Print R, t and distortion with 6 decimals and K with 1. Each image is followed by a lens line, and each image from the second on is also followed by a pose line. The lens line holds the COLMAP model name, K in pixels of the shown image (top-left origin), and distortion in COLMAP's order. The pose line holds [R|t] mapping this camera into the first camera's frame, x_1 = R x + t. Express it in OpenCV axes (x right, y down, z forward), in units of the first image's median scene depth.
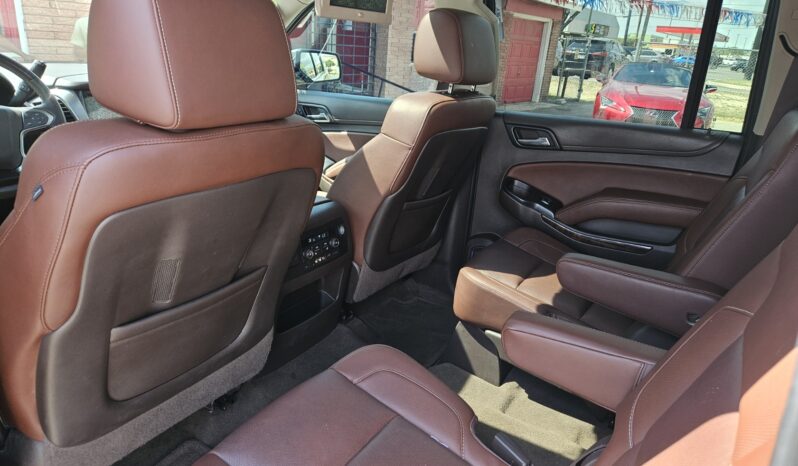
lens RADIAL K [[546.1, 0, 399.0], [0, 546.1, 233.0], [0, 0, 1]] dist [0.071415, -0.061214]
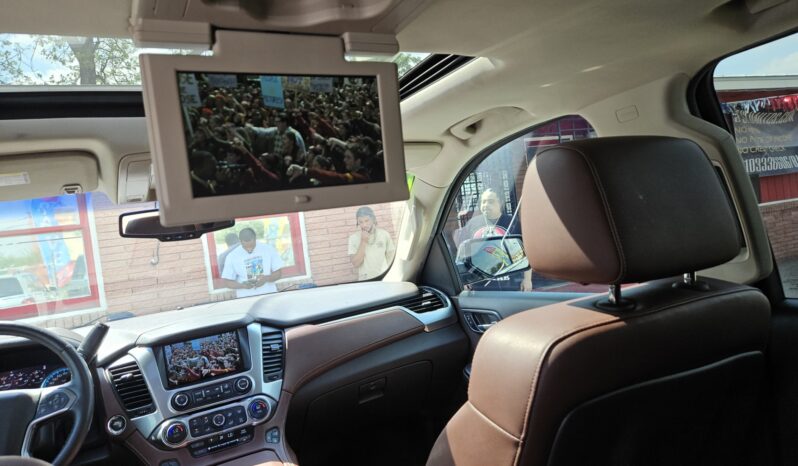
lens RADIAL K [[546.1, 0, 399.0], [0, 546.1, 233.0], [0, 0, 1]] dist [0.071415, -0.061214]
pose [[0.855071, -0.173313, -0.488688, 0.113734], [0.016174, 0.950940, -0.308951, -0.110165], [0.518259, 0.256271, 0.815925, 0.332493]]
